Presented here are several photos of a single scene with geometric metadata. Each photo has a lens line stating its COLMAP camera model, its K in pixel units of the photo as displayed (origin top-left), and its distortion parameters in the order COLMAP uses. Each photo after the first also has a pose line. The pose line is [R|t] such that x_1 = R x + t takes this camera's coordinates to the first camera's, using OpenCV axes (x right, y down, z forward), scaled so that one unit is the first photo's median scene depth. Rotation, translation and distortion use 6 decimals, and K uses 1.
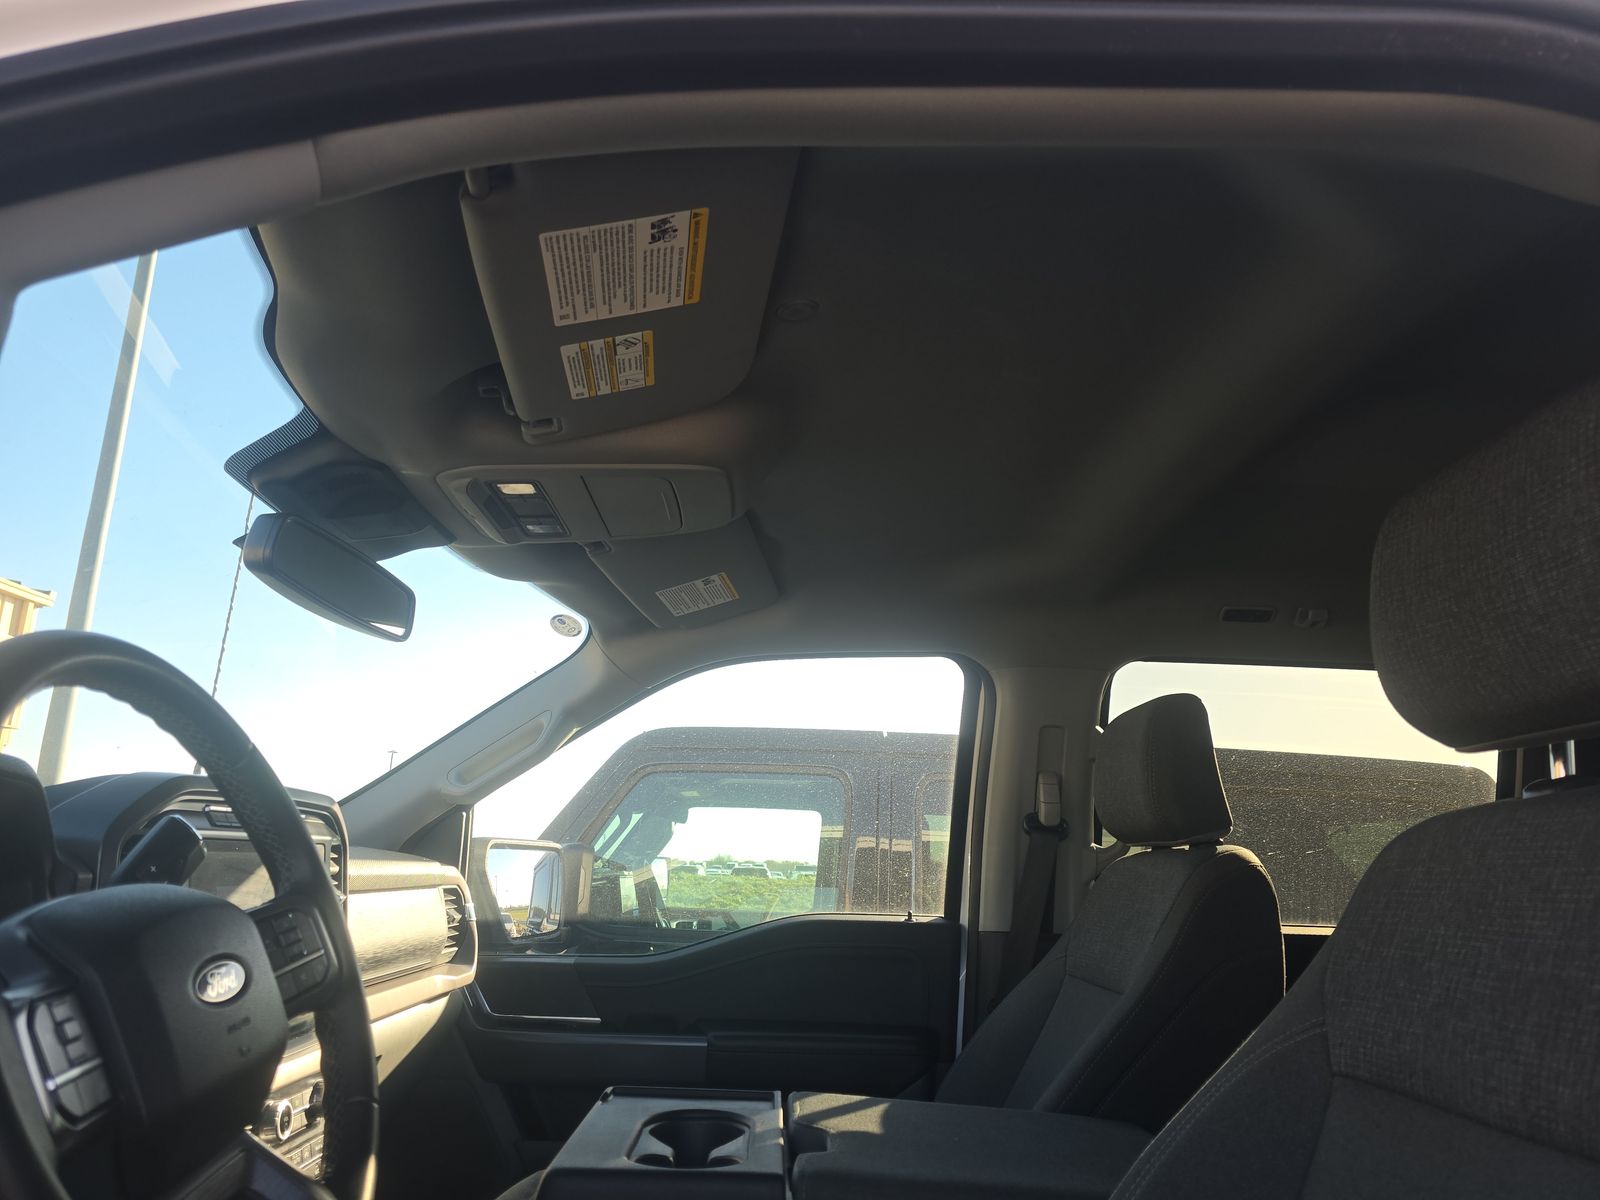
lens RADIAL K [[1081.8, 0, 800.2], [0, 1081.8, 604.3], [0, 0, 1]] dist [0.093471, -0.094386]
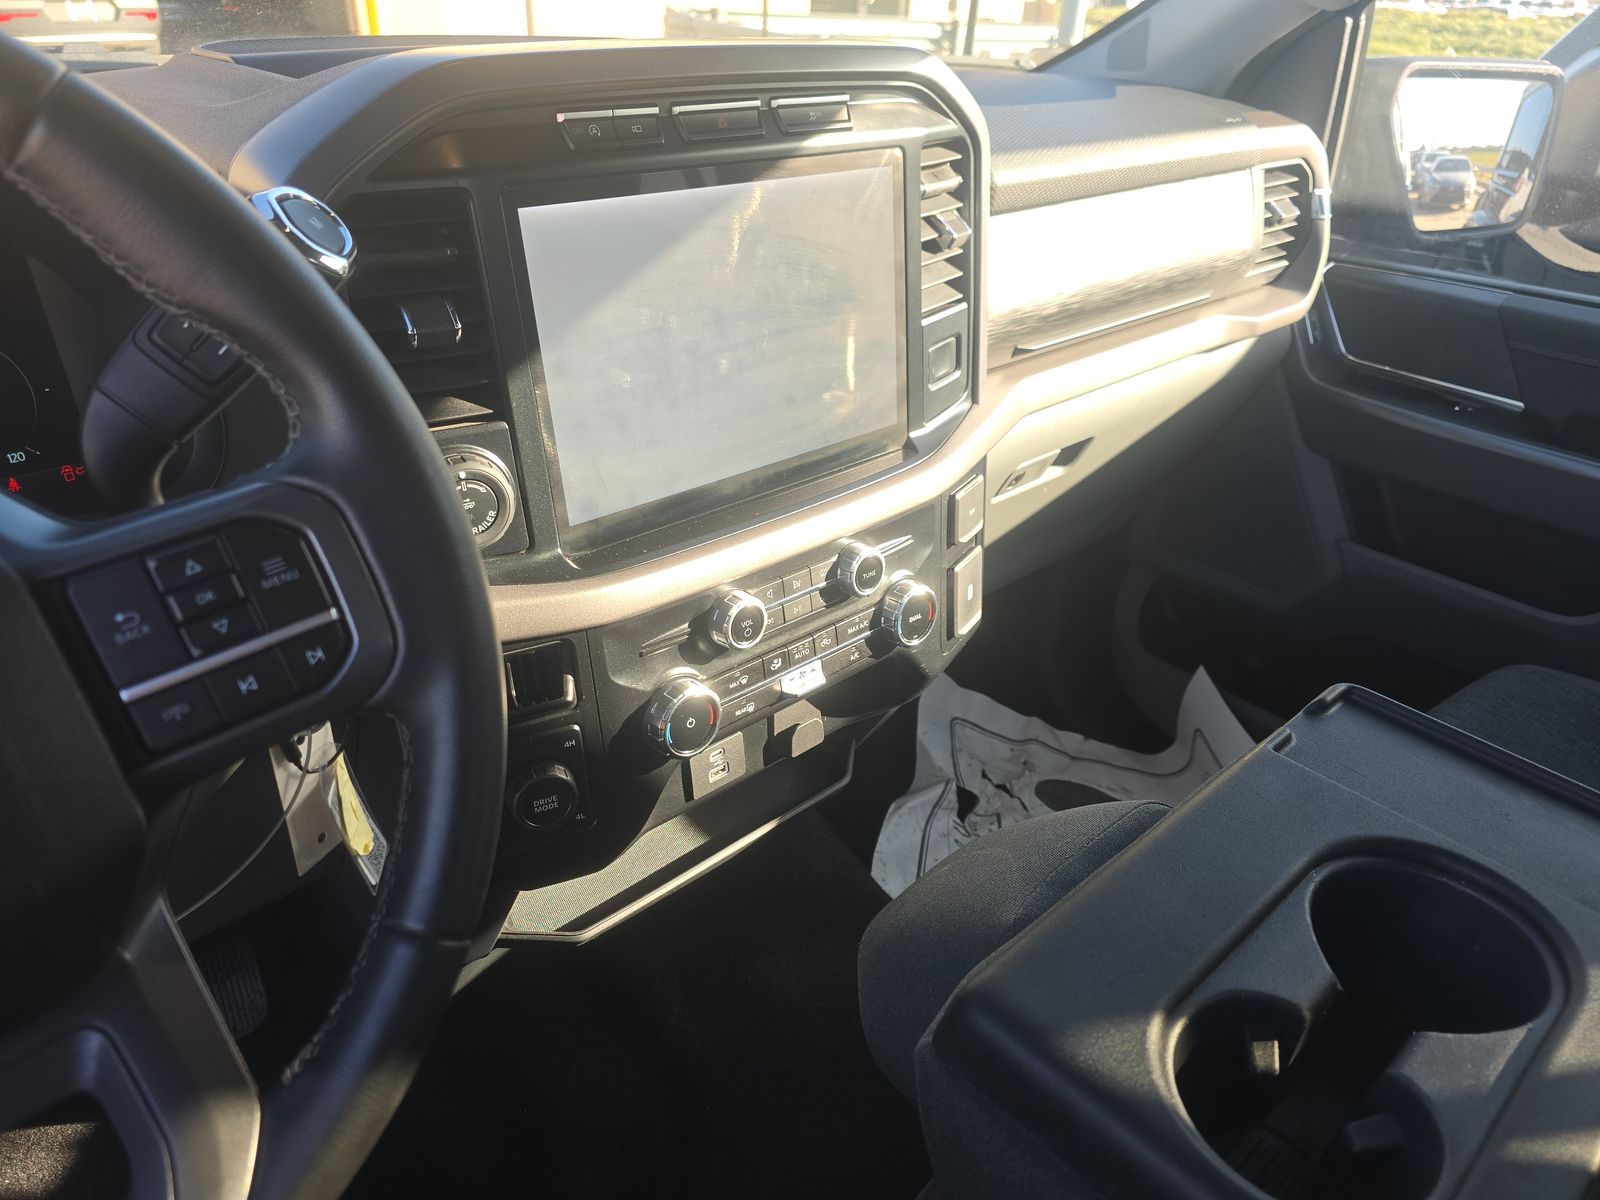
lens RADIAL K [[1049.0, 0, 800.0], [0, 1049.0, 600.0], [0, 0, 1]] dist [-0.001289, 0.000233]
pose [[0.636262, 0.384127, -0.669042, -0.013713], [0.186513, 0.764910, 0.616543, 0.037450], [0.748588, -0.517068, 0.415039, 0.422764]]
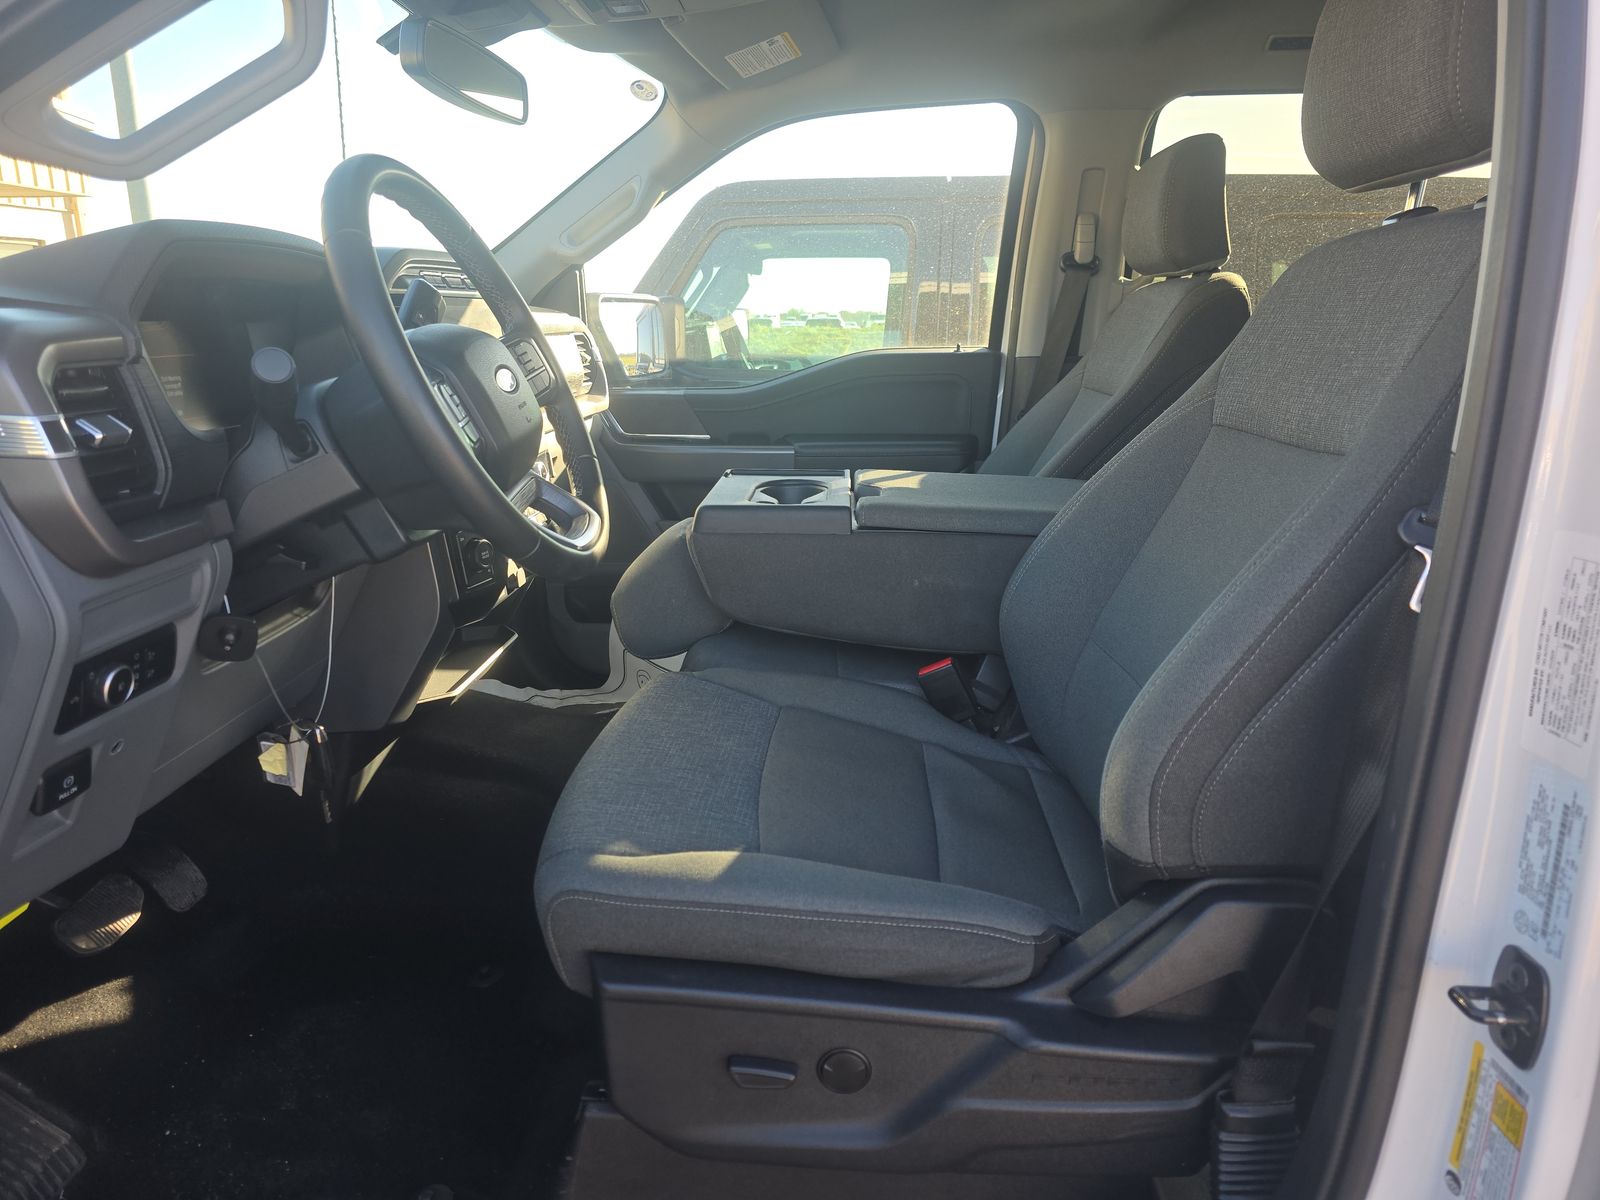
lens RADIAL K [[1081.8, 0, 800.2], [0, 1081.8, 604.3], [0, 0, 1]] dist [0.093471, -0.094386]
pose [[0.997247, -0.016257, -0.072354, 0.010554], [0.048662, 0.879687, 0.473056, -0.039371], [0.055959, -0.475275, 0.878056, -0.190781]]
